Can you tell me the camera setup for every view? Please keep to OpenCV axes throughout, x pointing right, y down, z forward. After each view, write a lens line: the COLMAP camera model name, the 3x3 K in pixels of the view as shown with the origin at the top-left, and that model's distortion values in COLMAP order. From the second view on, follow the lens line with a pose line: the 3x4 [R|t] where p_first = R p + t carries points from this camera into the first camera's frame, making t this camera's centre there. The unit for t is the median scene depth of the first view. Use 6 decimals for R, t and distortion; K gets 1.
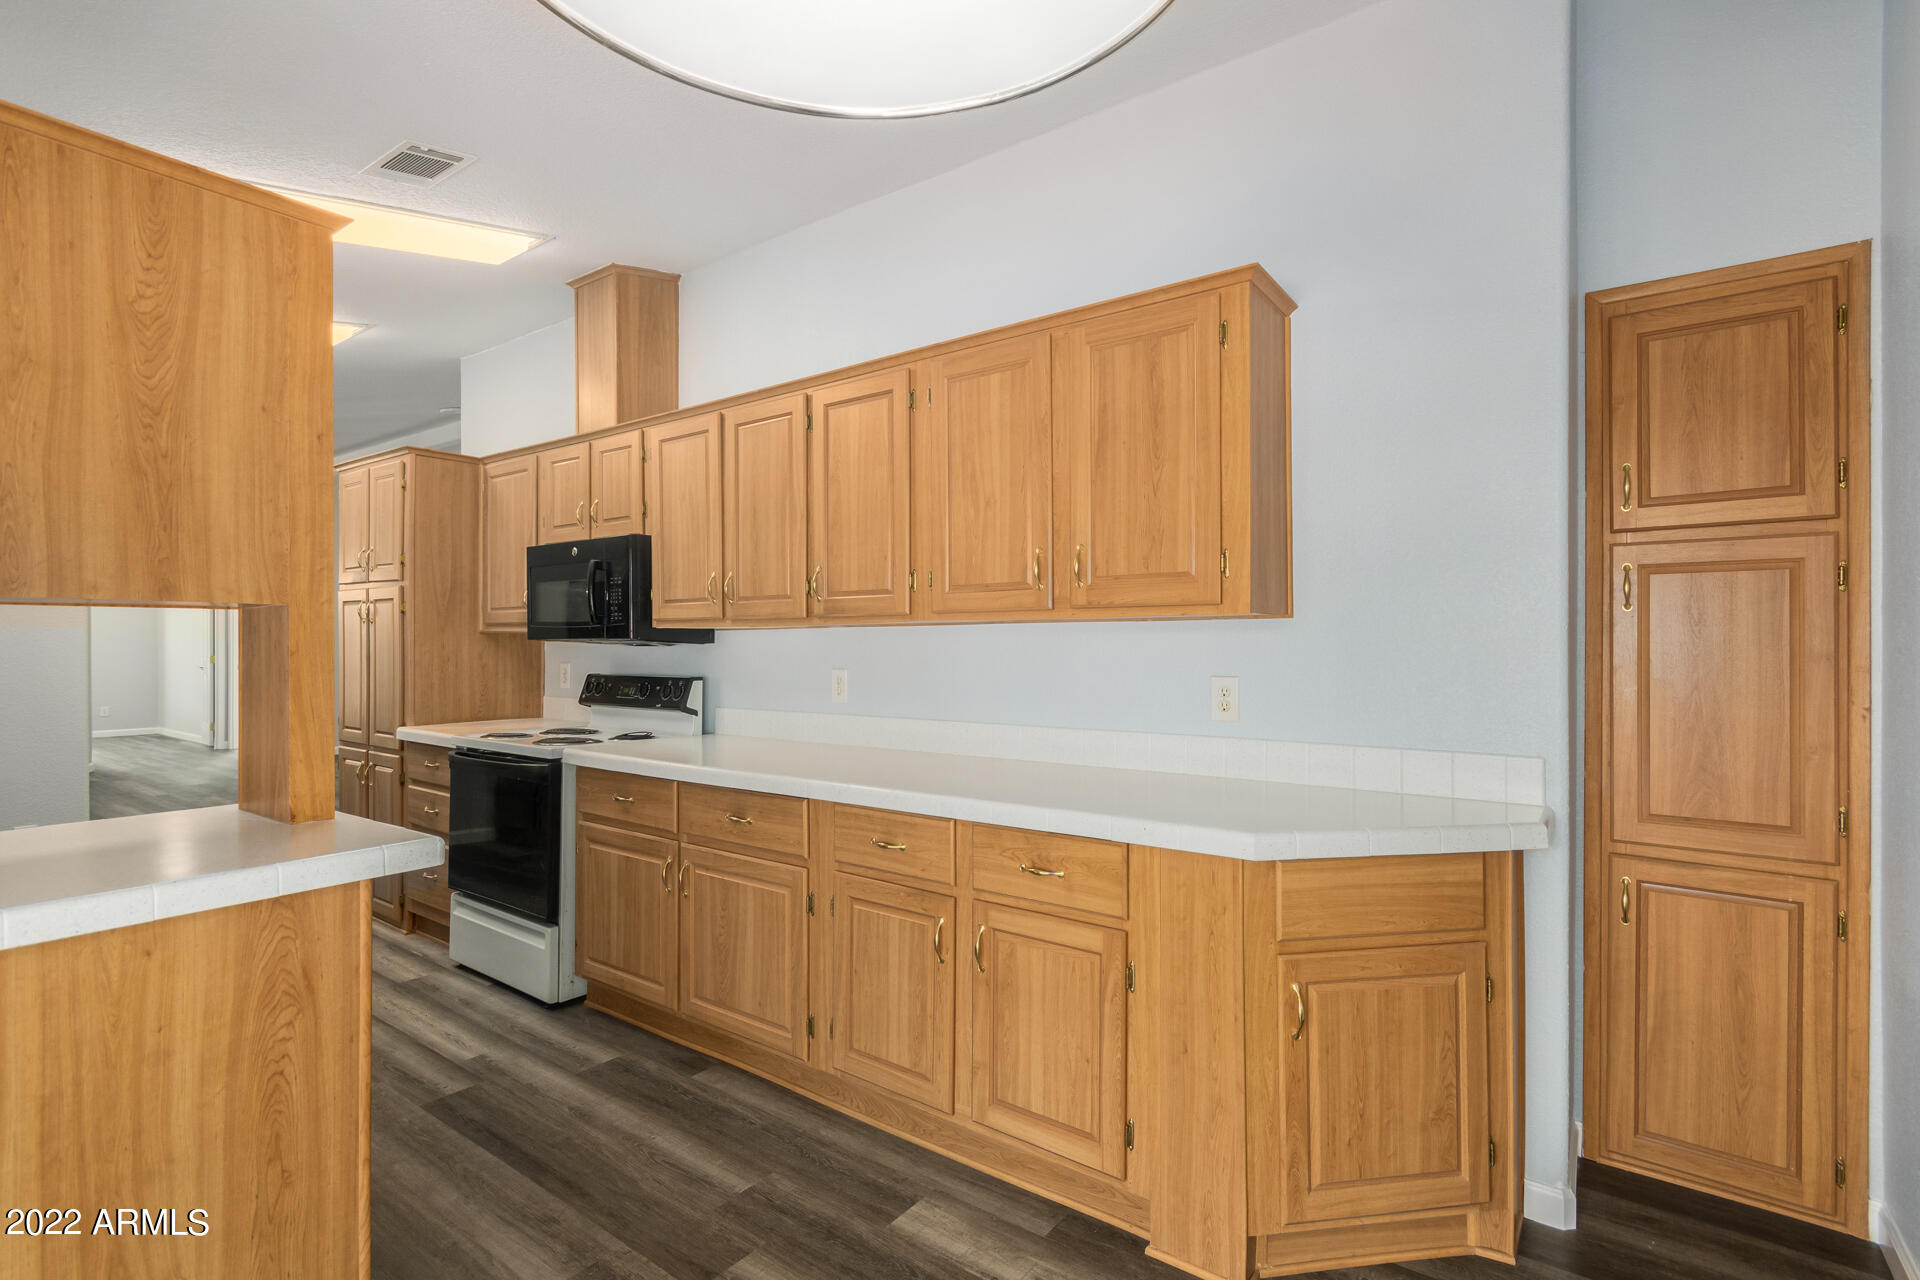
lens RADIAL K [[917.0, 0, 982.7], [0, 917.0, 644.4], [0, 0, 1]] dist [0.011631, 0.002573]
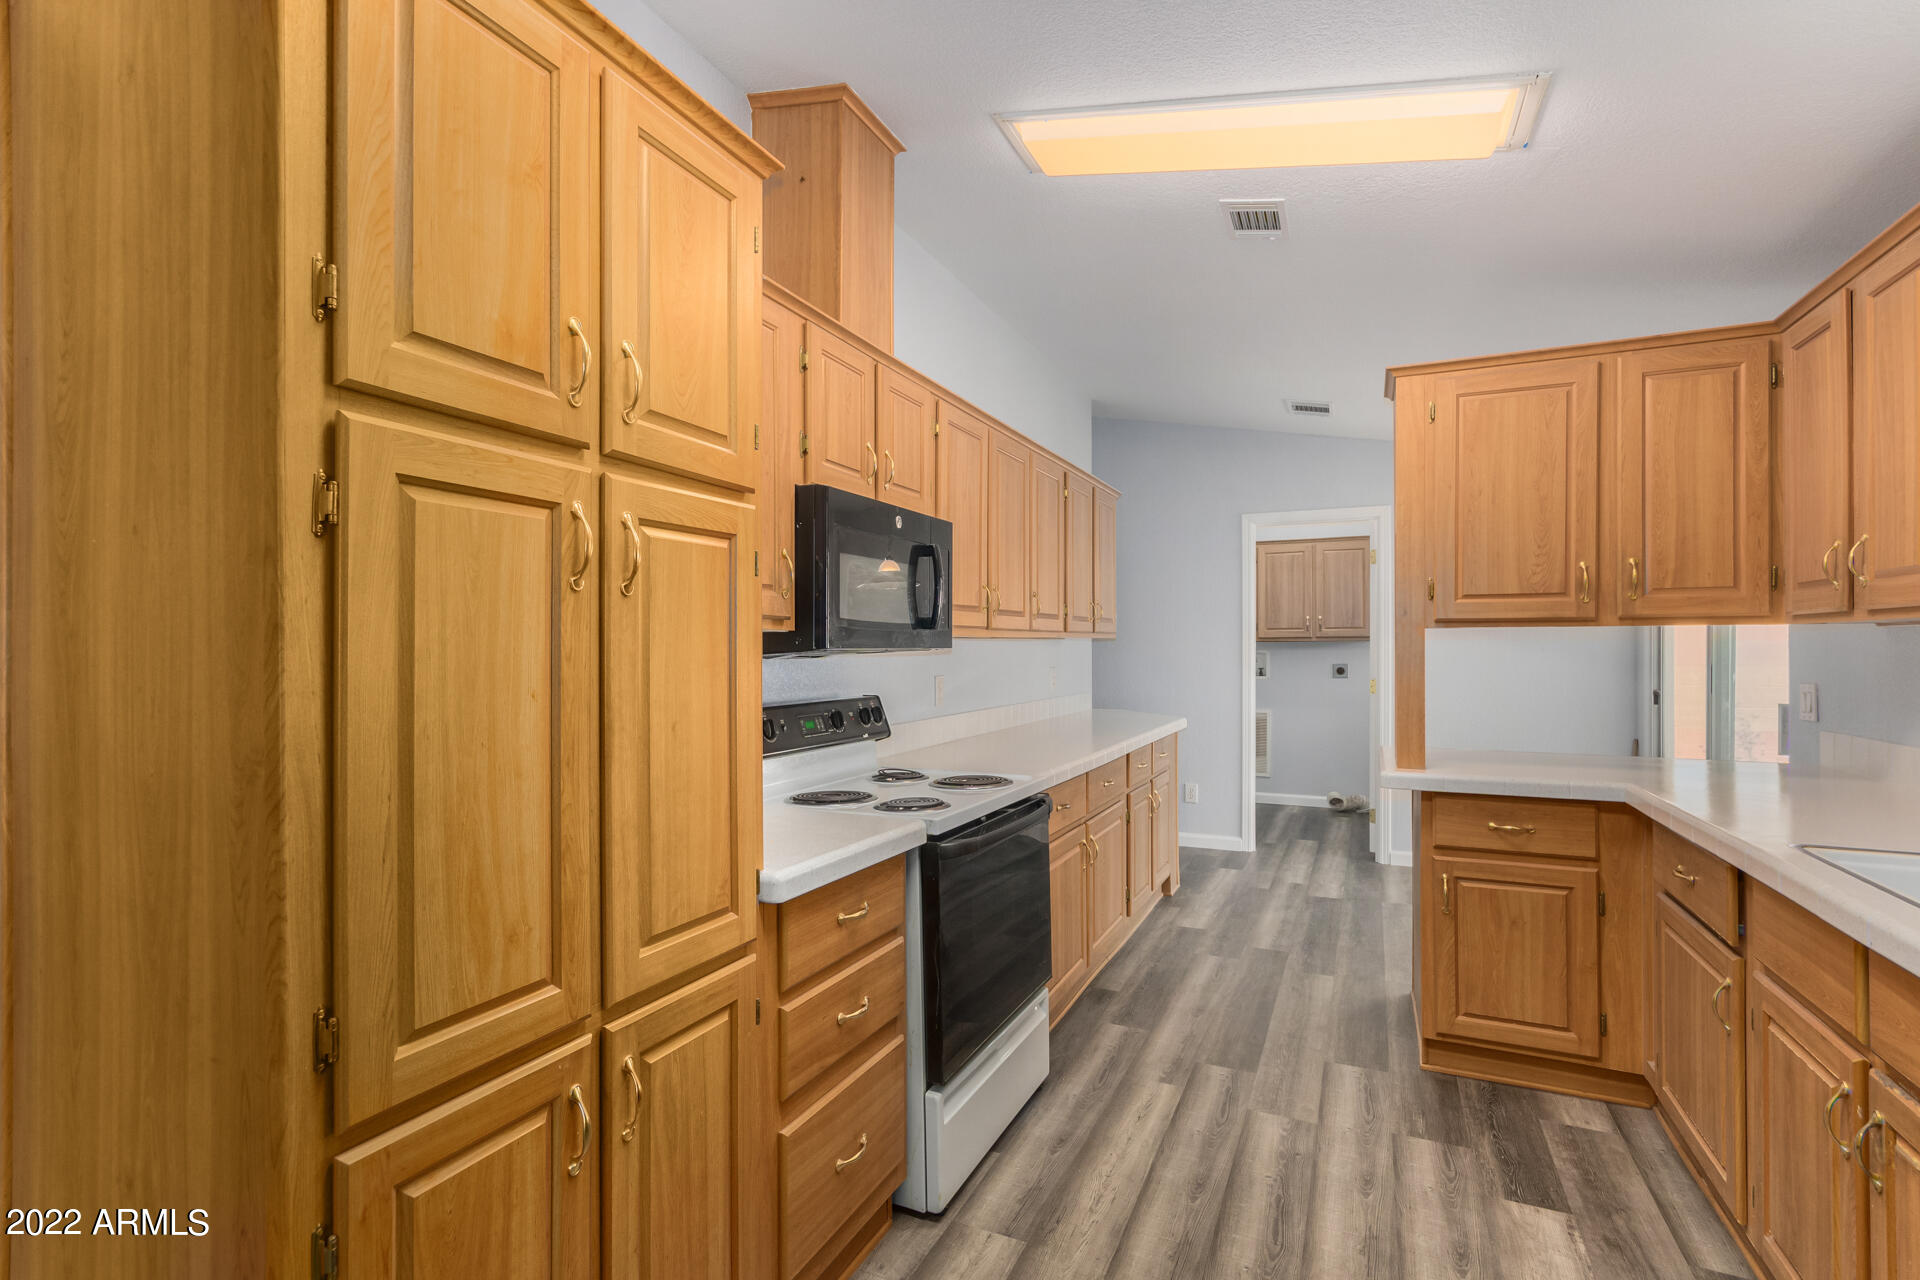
lens RADIAL K [[904.1, 0, 925.0], [0, 904.1, 650.2], [0, 0, 1]] dist [0.011733, -0.002264]
pose [[-0.177223, 0.002948, 0.984166, -1.873913], [0.005976, 0.999980, -0.001919, -0.006265], [-0.984153, 0.005541, -0.177237, 1.840605]]
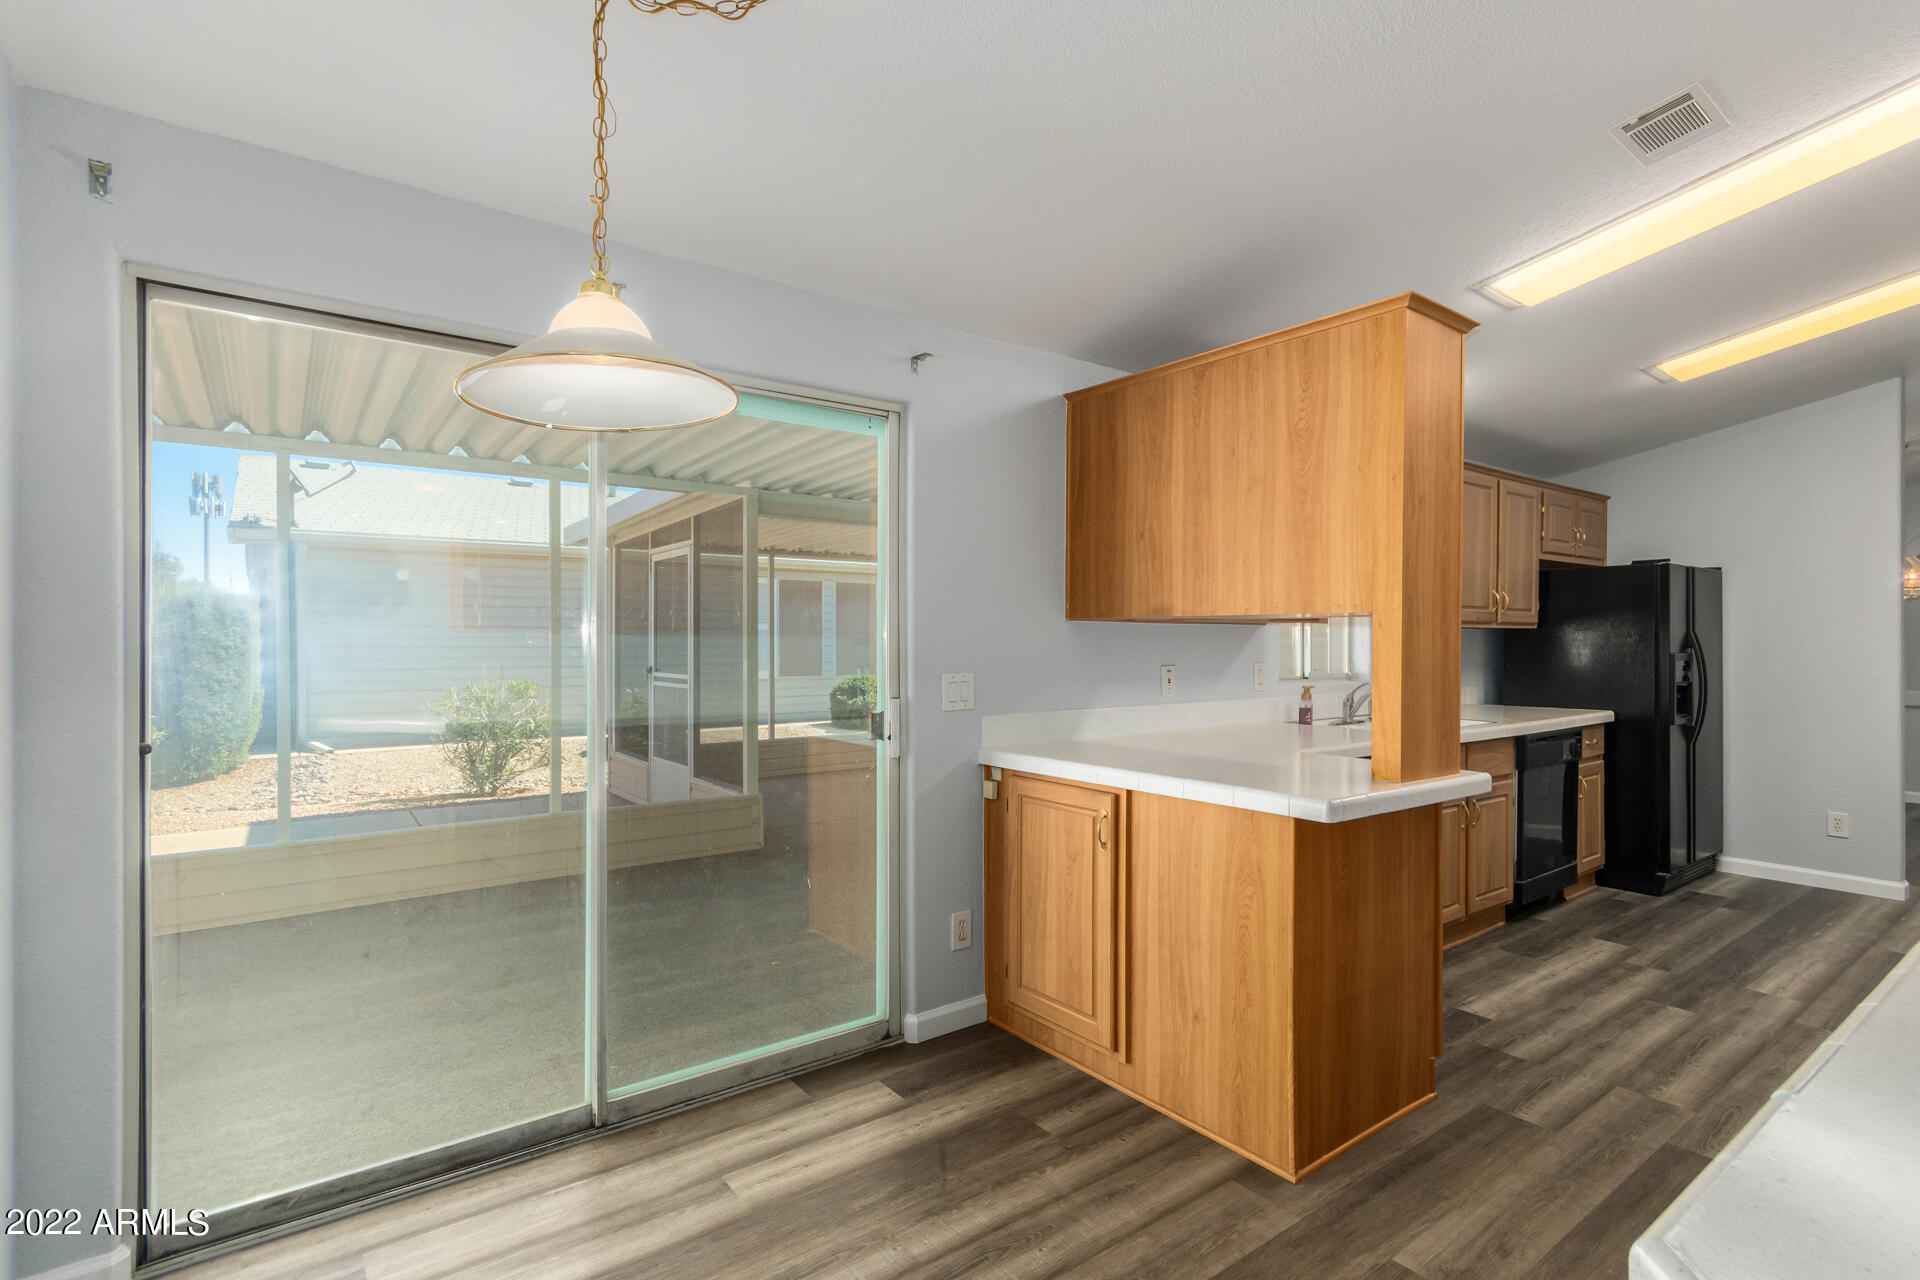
lens RADIAL K [[904.1, 0, 956.7], [0, 904.1, 636.2], [0, 0, 1]] dist [0.011733, -0.002264]
pose [[-0.296524, -0.004883, -0.955013, 0.551597], [-0.003333, 0.999986, -0.004079, -0.001304], [0.955020, 0.001973, -0.296536, 0.690918]]
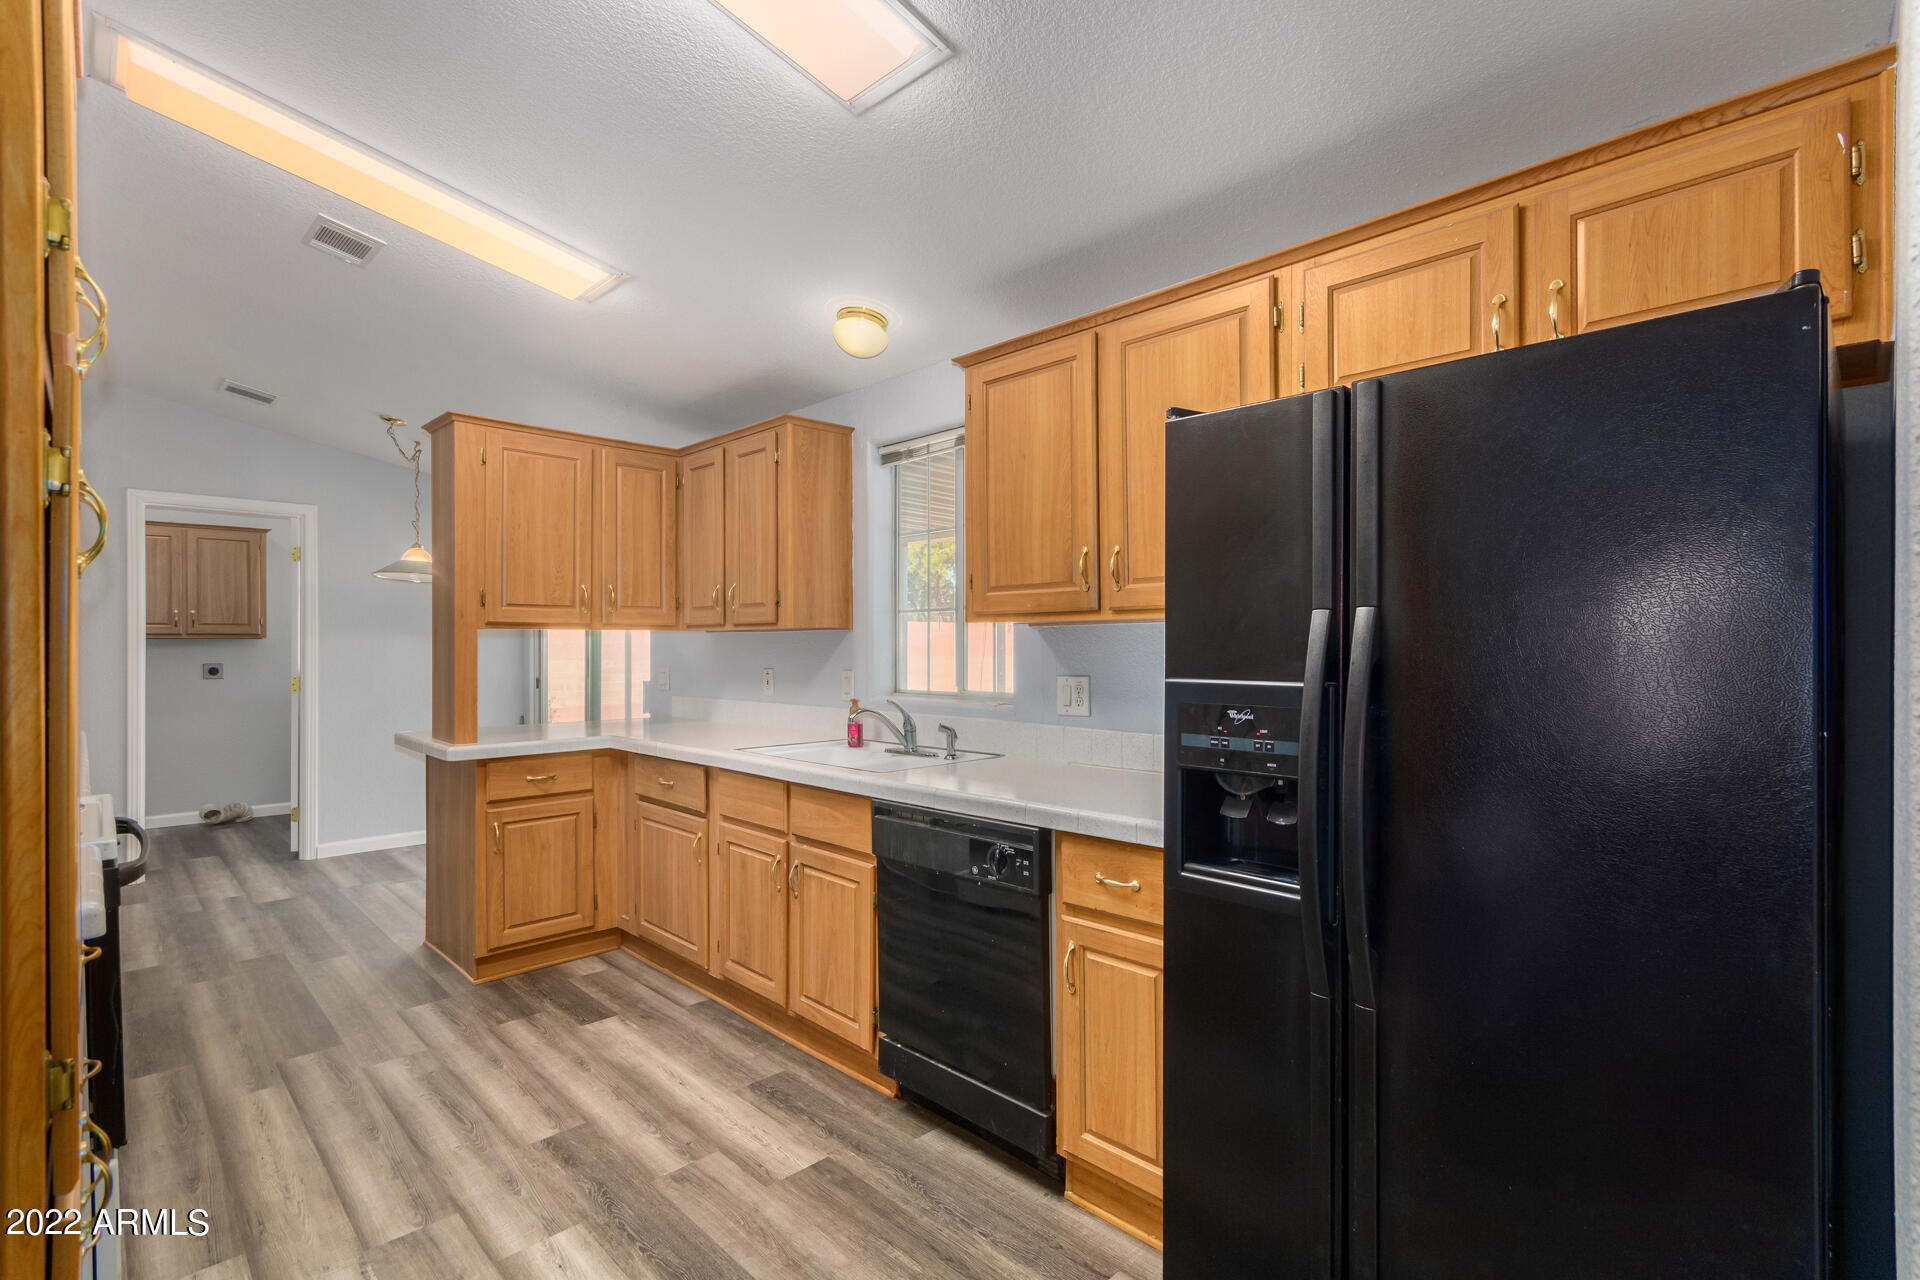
lens RADIAL K [[904.1, 0, 952.4], [0, 904.1, 642.2], [0, 0, 1]] dist [0.011733, -0.002264]
pose [[-0.985364, 0.006728, 0.170333, -1.830145], [0.006557, 0.999977, -0.001564, -0.003476], [-0.170339, -0.000424, -0.985385, 2.338562]]
